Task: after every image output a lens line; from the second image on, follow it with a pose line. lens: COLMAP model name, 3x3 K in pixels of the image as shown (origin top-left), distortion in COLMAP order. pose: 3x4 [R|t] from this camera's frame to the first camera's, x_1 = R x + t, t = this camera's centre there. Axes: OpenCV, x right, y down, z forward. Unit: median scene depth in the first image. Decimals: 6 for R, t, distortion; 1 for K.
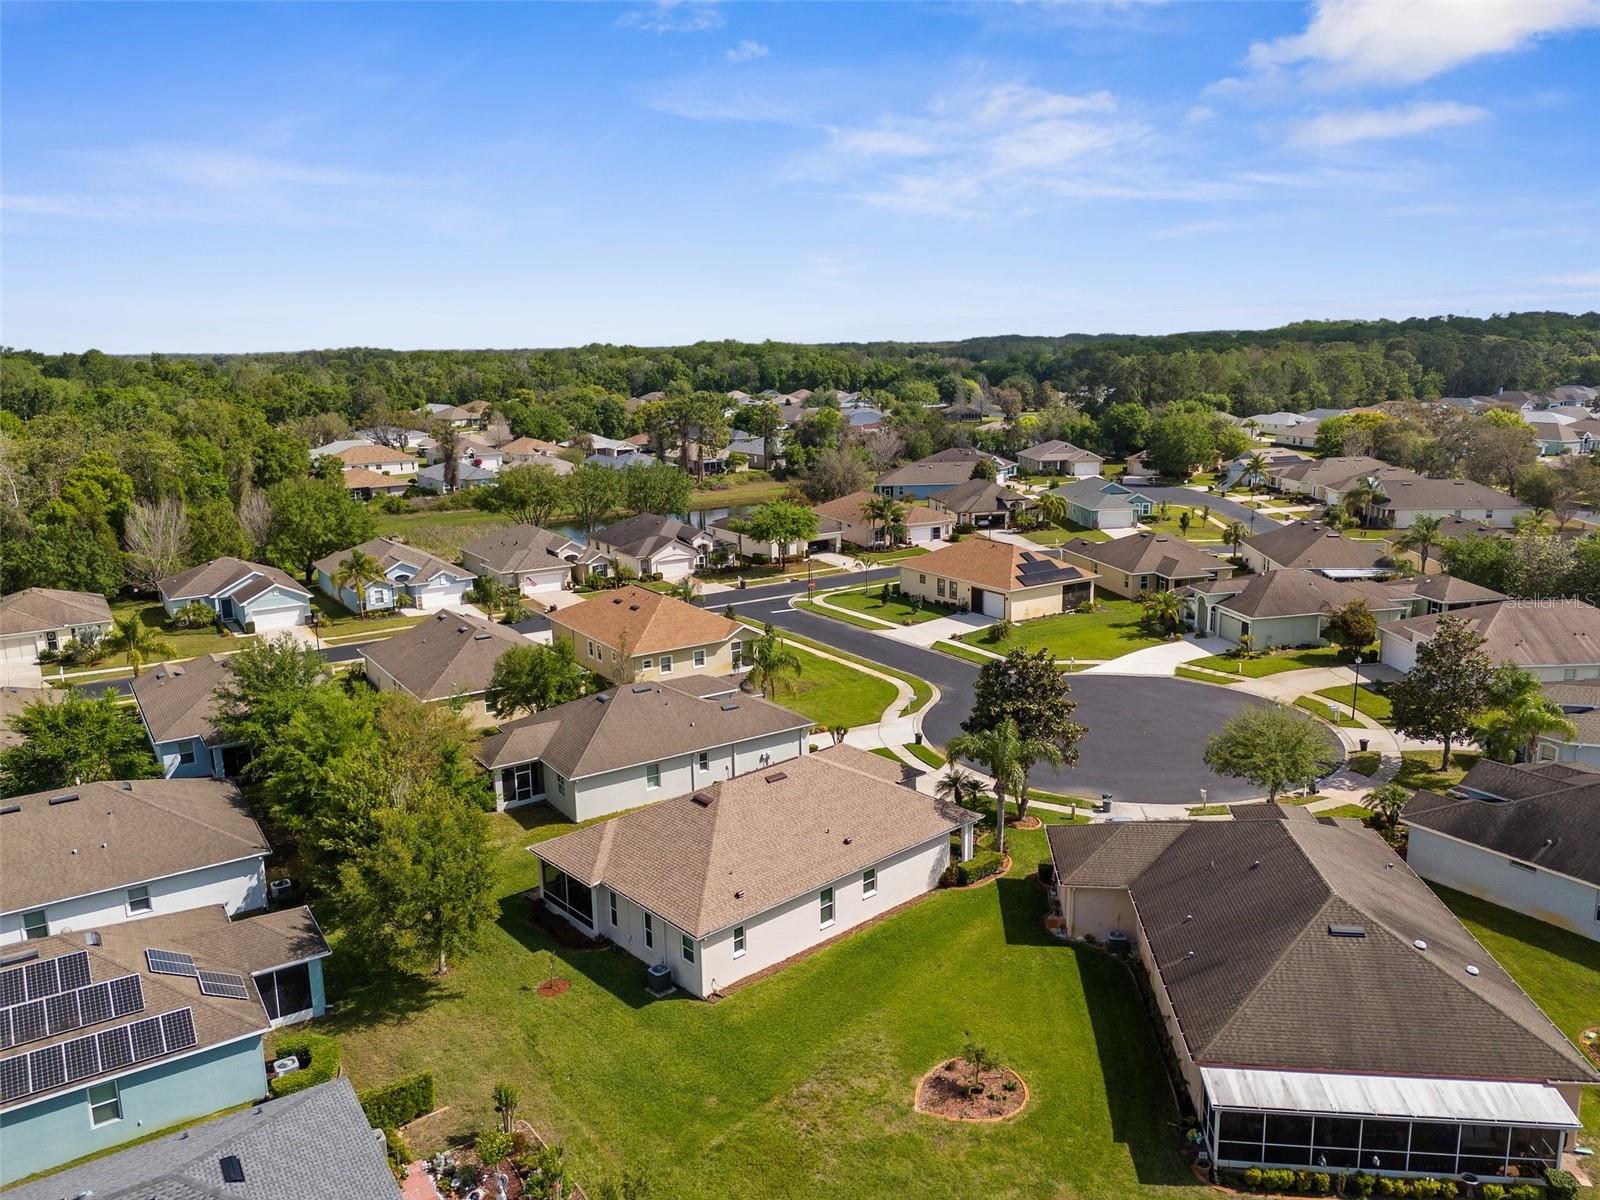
lens RADIAL K [[1137.1, 0, 794.7], [0, 1137.1, 579.3], [0, 0, 1]] dist [0.086890, -0.082752]
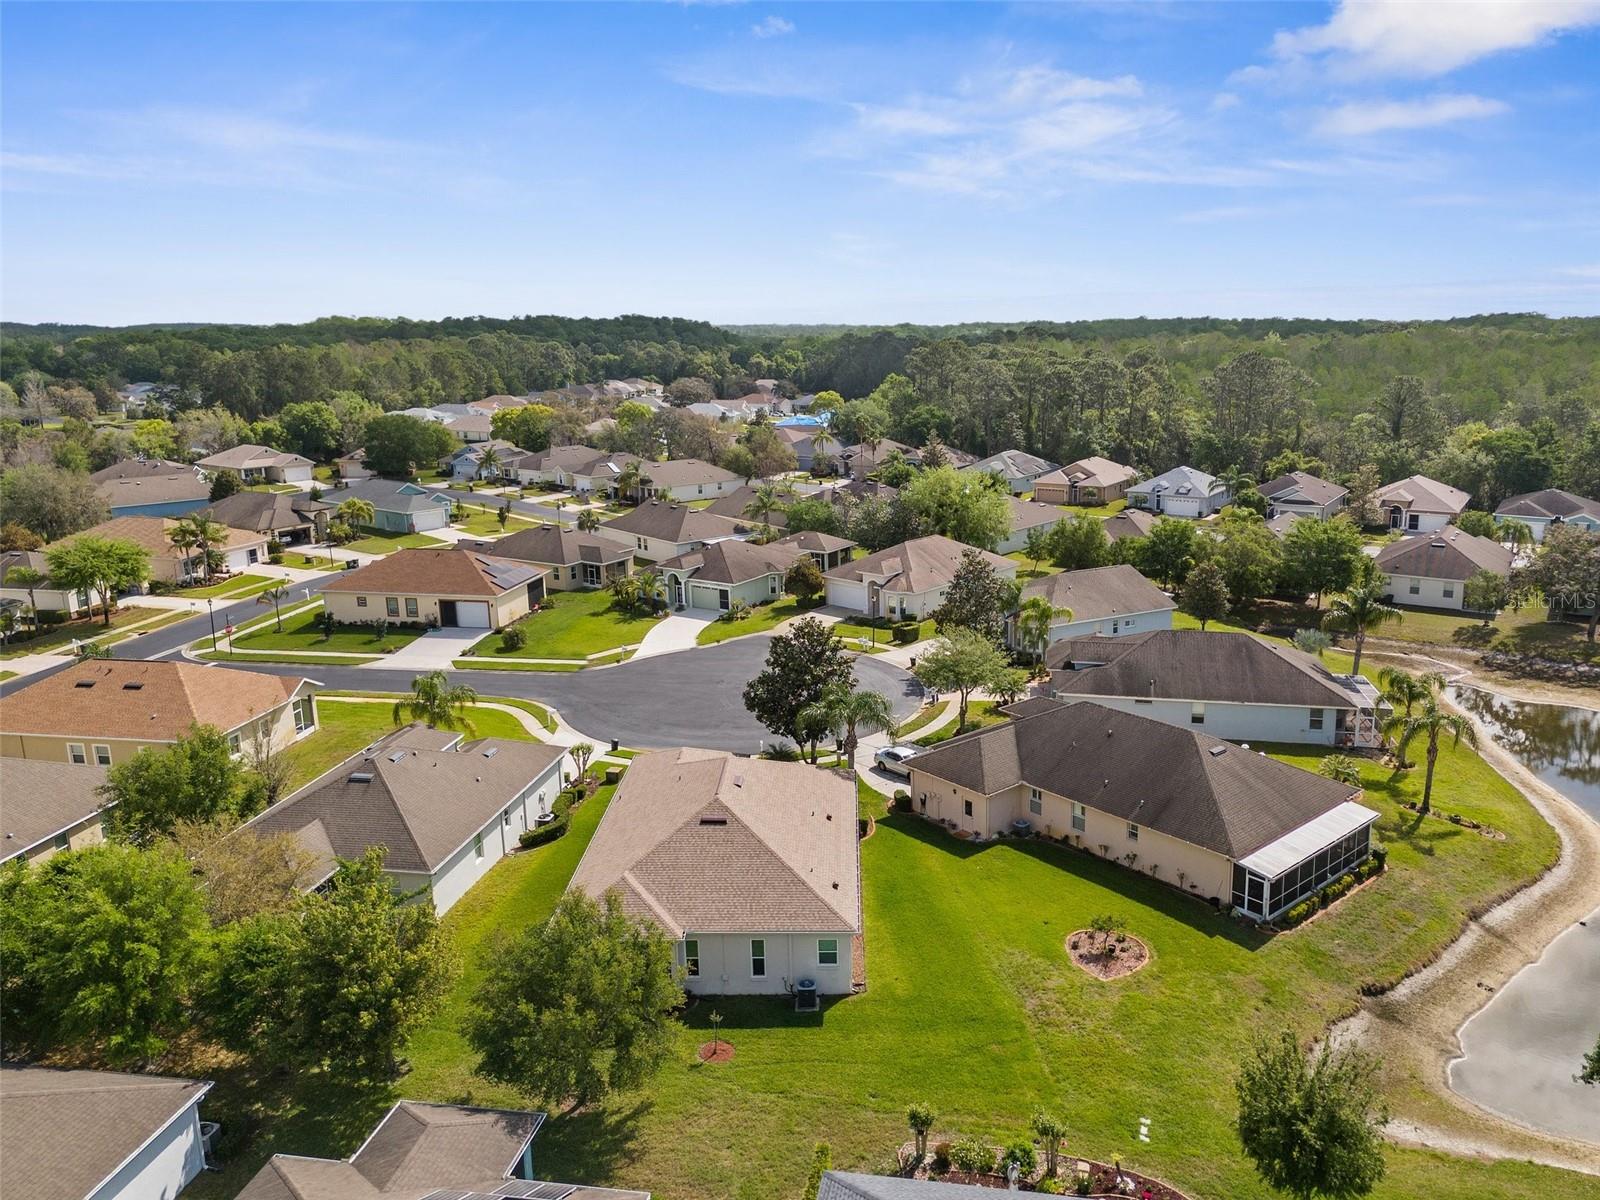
lens RADIAL K [[1163.7, 0, 838.3], [0, 1163.7, 603.3], [0, 0, 1]] dist [0.043637, -0.004489]
pose [[0.685311, -0.154220, 0.711734, -0.291242], [0.140474, 0.986960, 0.078598, -0.019351], [-0.714574, 0.046116, 0.698038, 0.109490]]
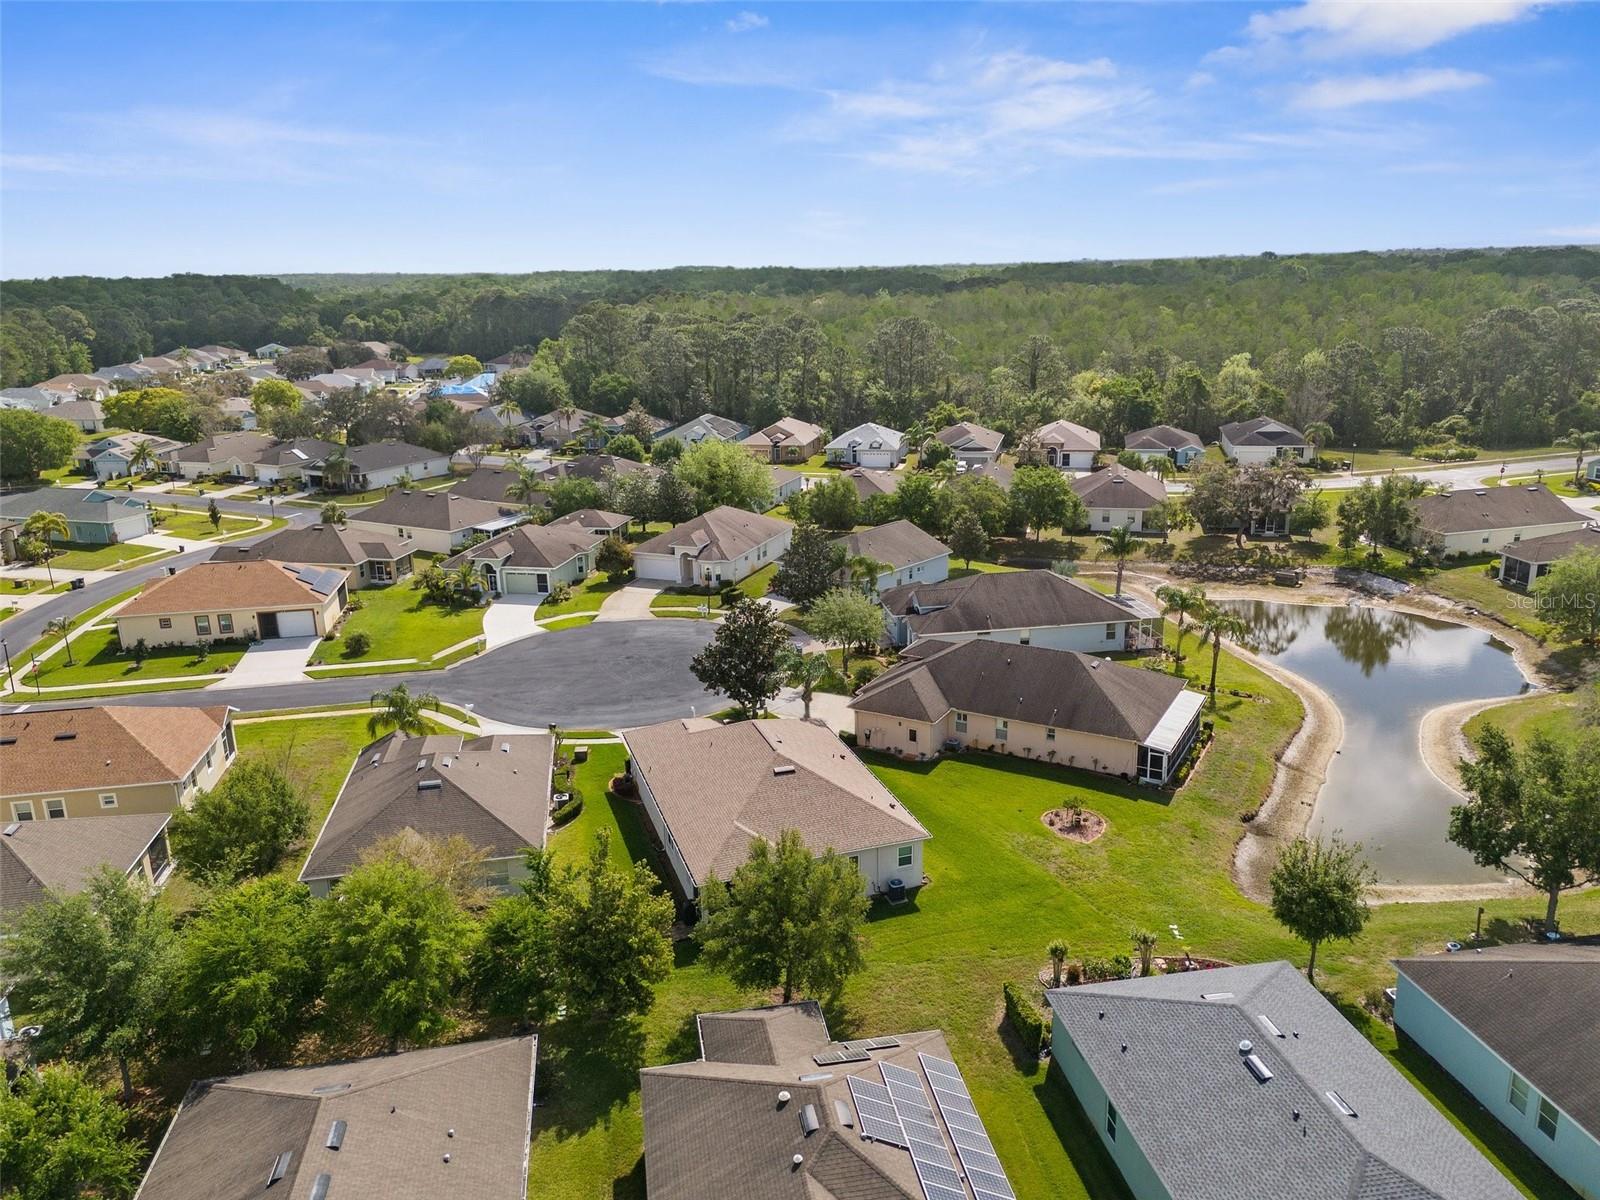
lens RADIAL K [[1128.2, 0, 805.5], [0, 1128.2, 624.1], [0, 0, 1]] dist [0.082080, -0.081776]
pose [[0.421449, -0.263465, 0.867736, -0.445430], [0.201748, 0.960127, 0.193531, -0.071831], [-0.884126, 0.093500, 0.457798, 0.195615]]
